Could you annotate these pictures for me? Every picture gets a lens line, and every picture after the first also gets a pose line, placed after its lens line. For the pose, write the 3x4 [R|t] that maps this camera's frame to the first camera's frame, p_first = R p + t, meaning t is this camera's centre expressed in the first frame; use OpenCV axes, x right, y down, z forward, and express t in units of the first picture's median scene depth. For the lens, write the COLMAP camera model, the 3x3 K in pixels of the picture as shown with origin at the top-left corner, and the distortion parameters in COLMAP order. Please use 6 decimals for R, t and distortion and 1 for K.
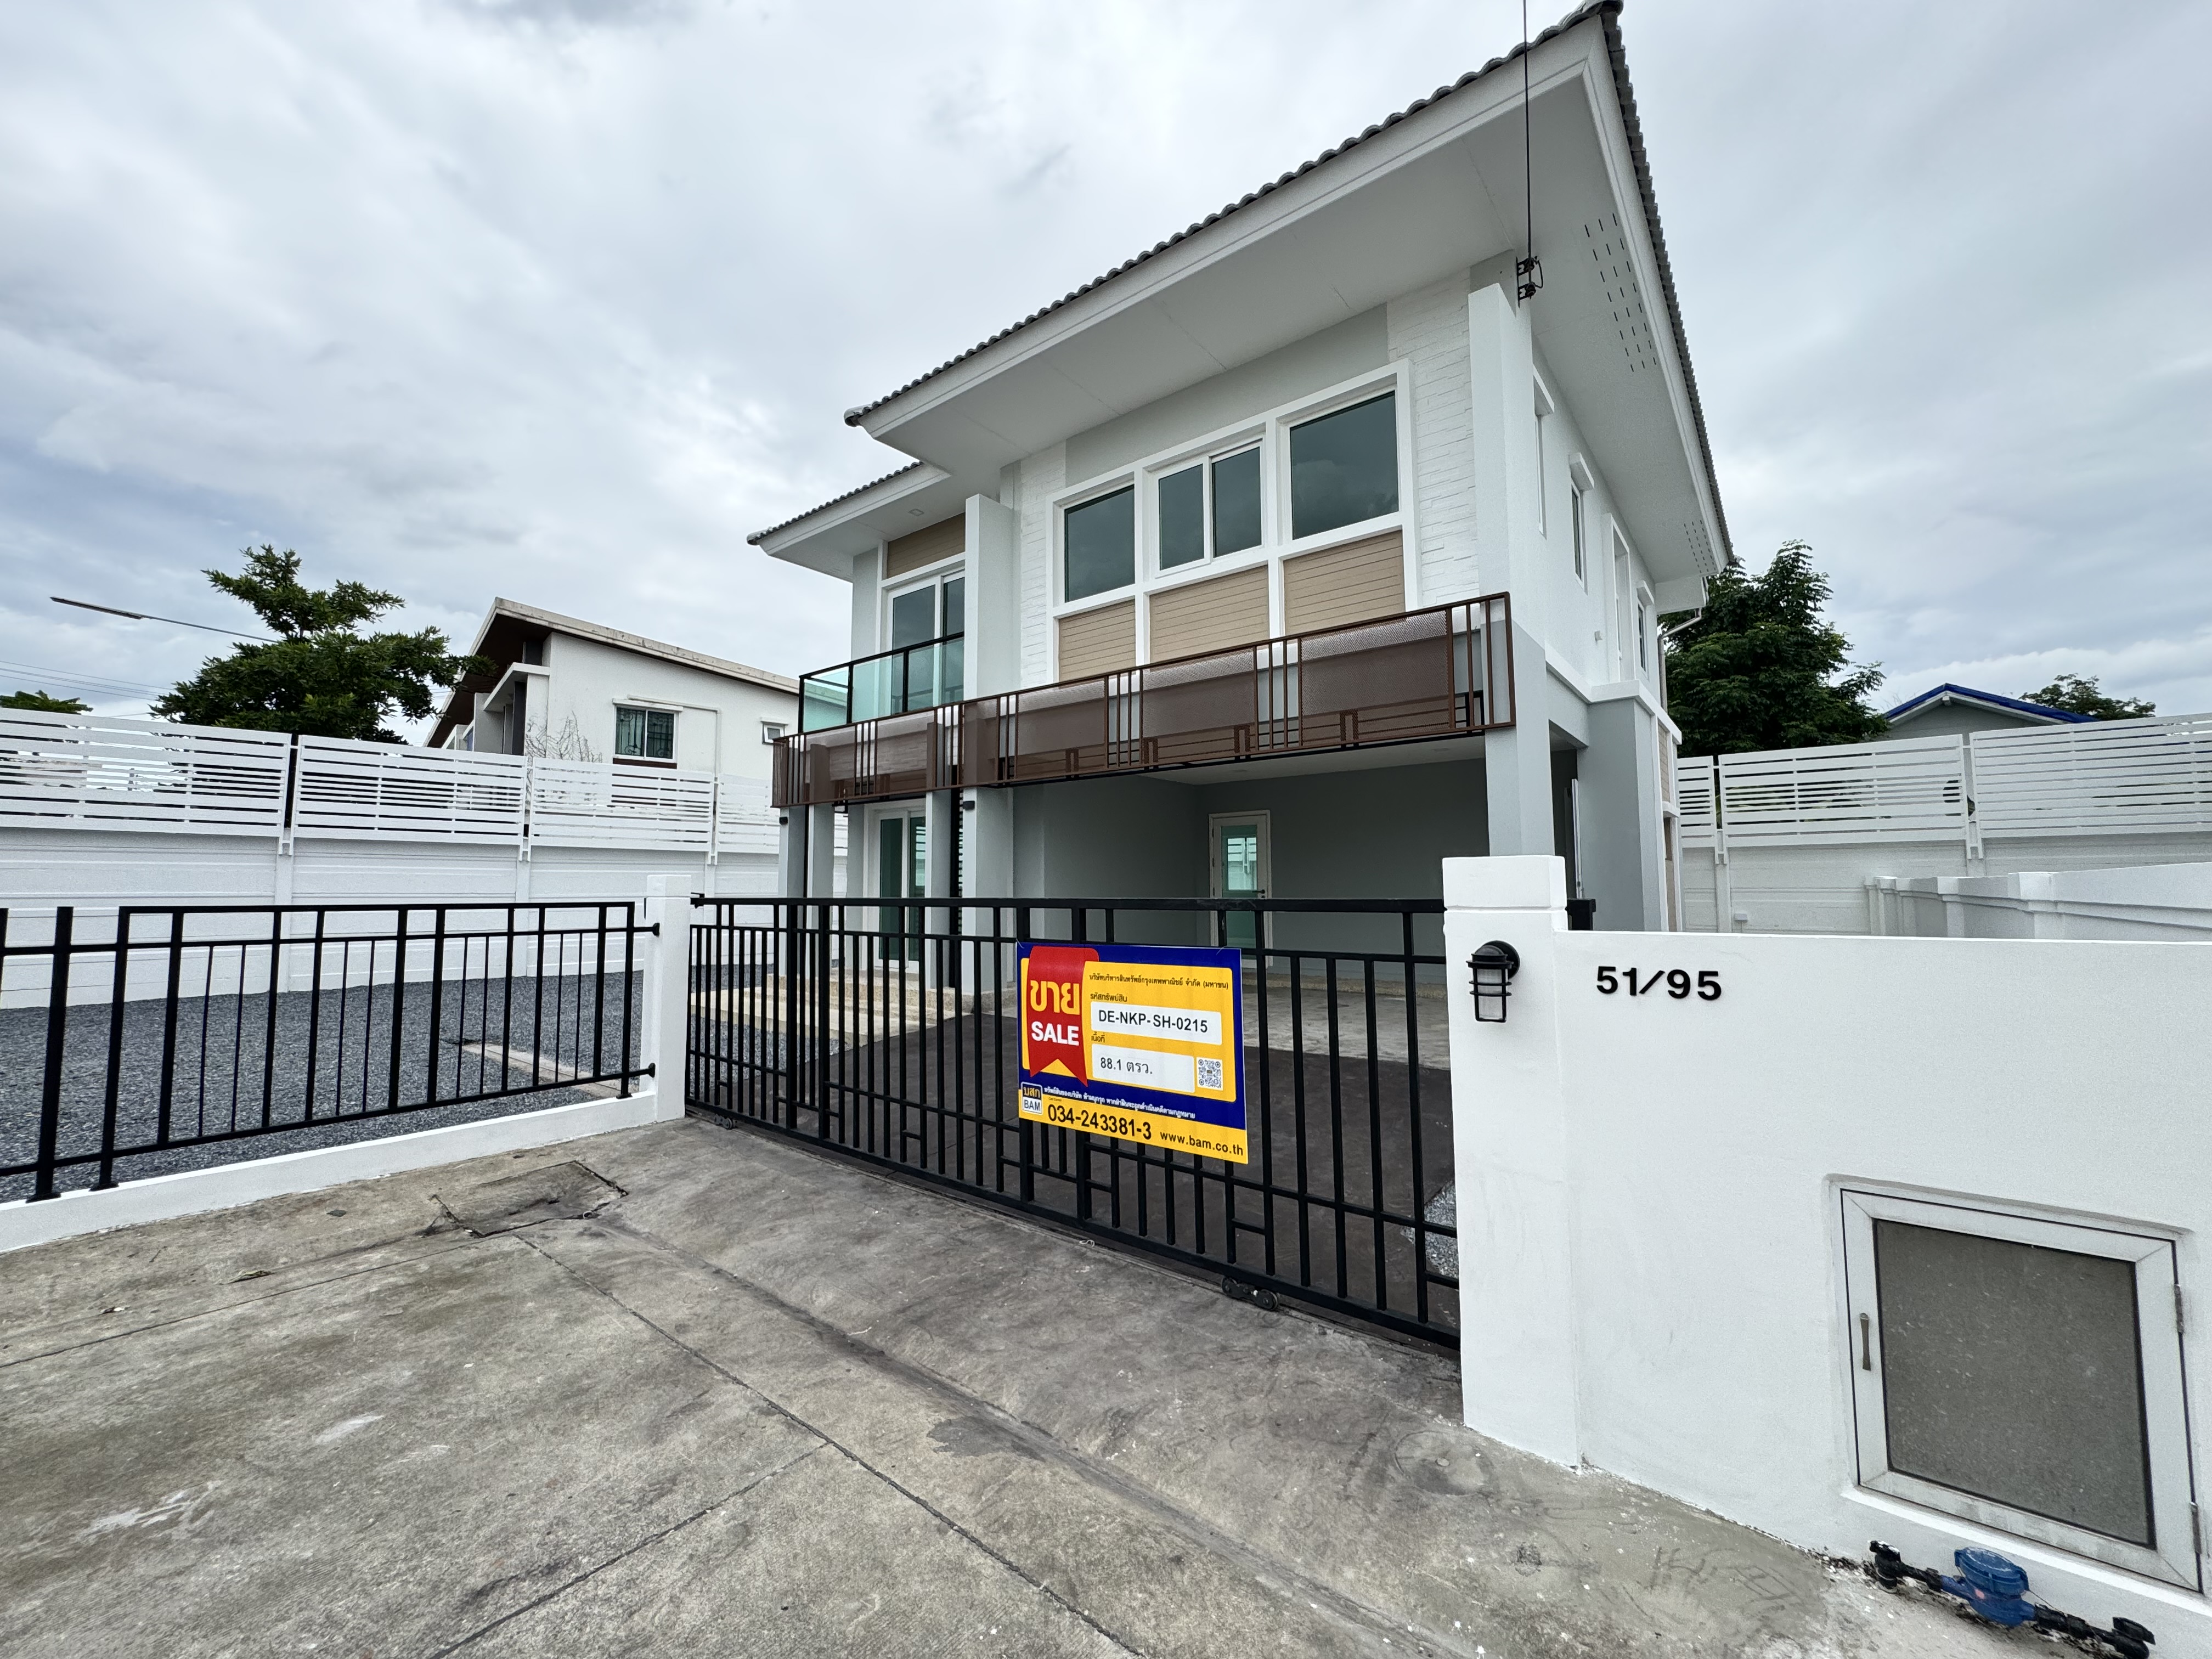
lens RADIAL K [[882.4, 0, 1107.6], [0, 882.4, 829.3], [0, 0, 1]] dist [-0.002216, -0.000237]
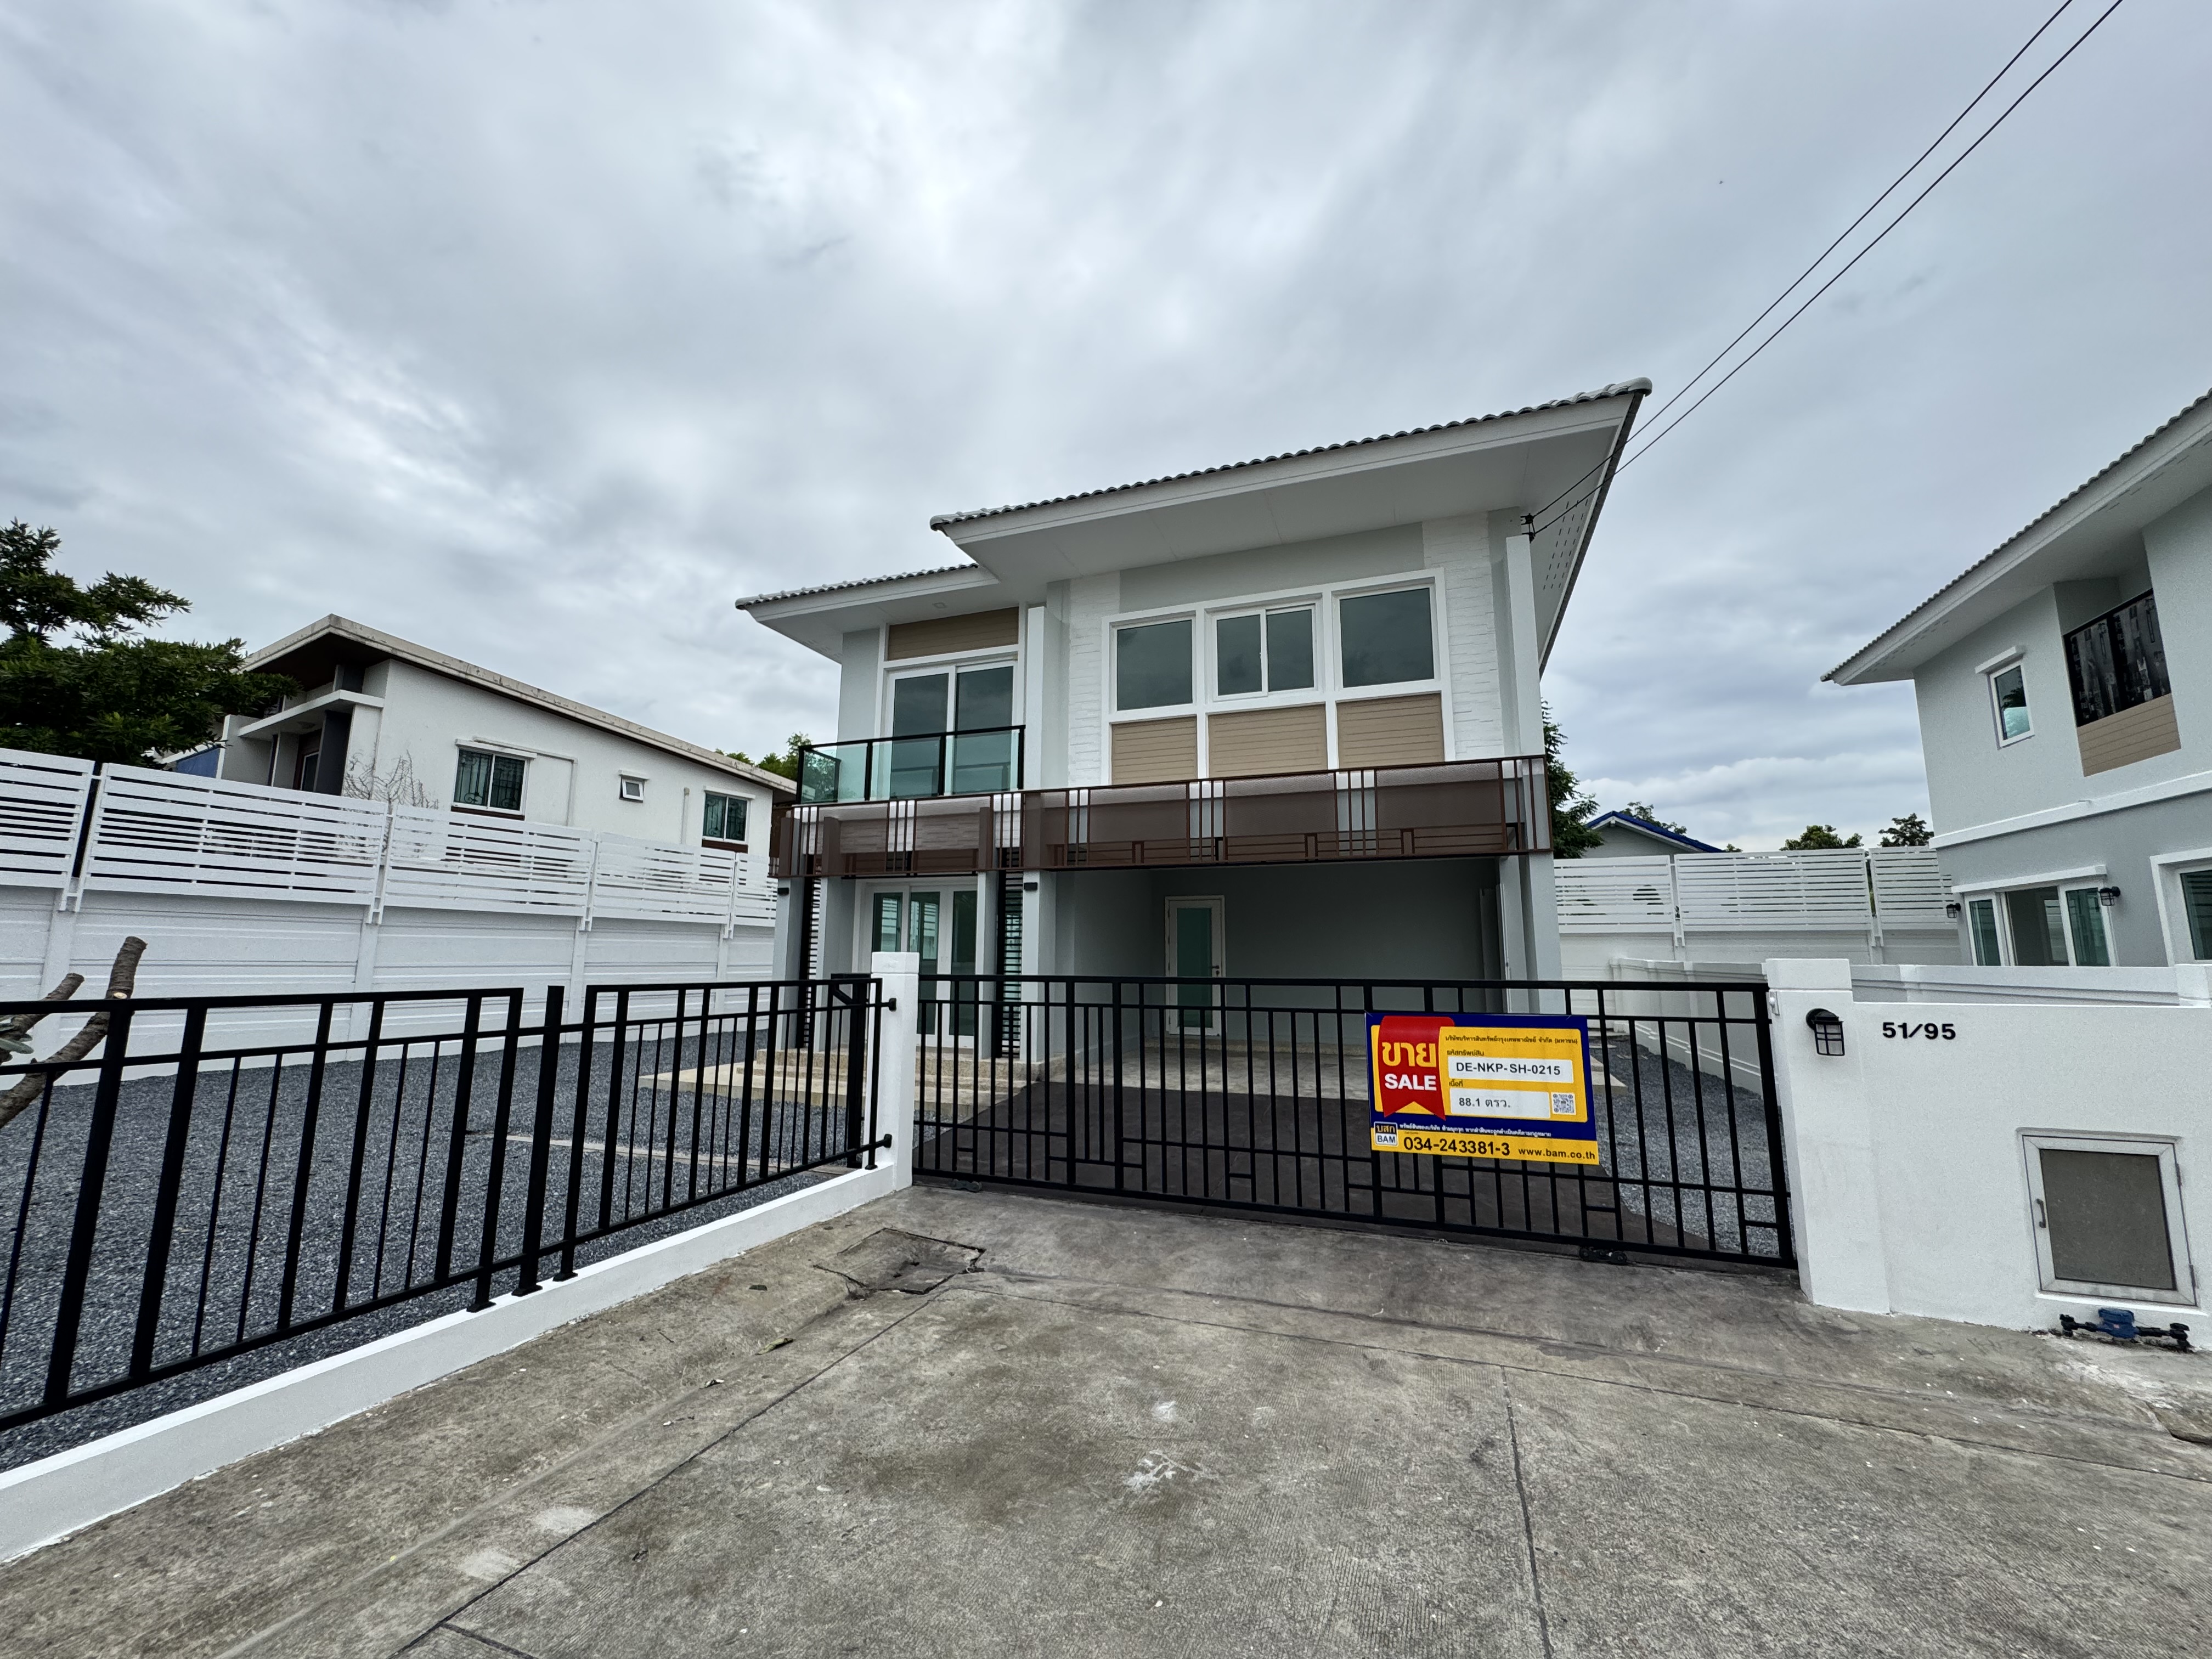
lens RADIAL K [[882.4, 0, 1108.4], [0, 882.4, 827.8], [0, 0, 1]] dist [-0.002216, -0.000237]
pose [[0.951305, 0.054396, 0.303414, -0.601163], [-0.030175, 0.996013, -0.083956, -0.016271], [-0.306771, 0.070712, 0.949153, -0.097690]]
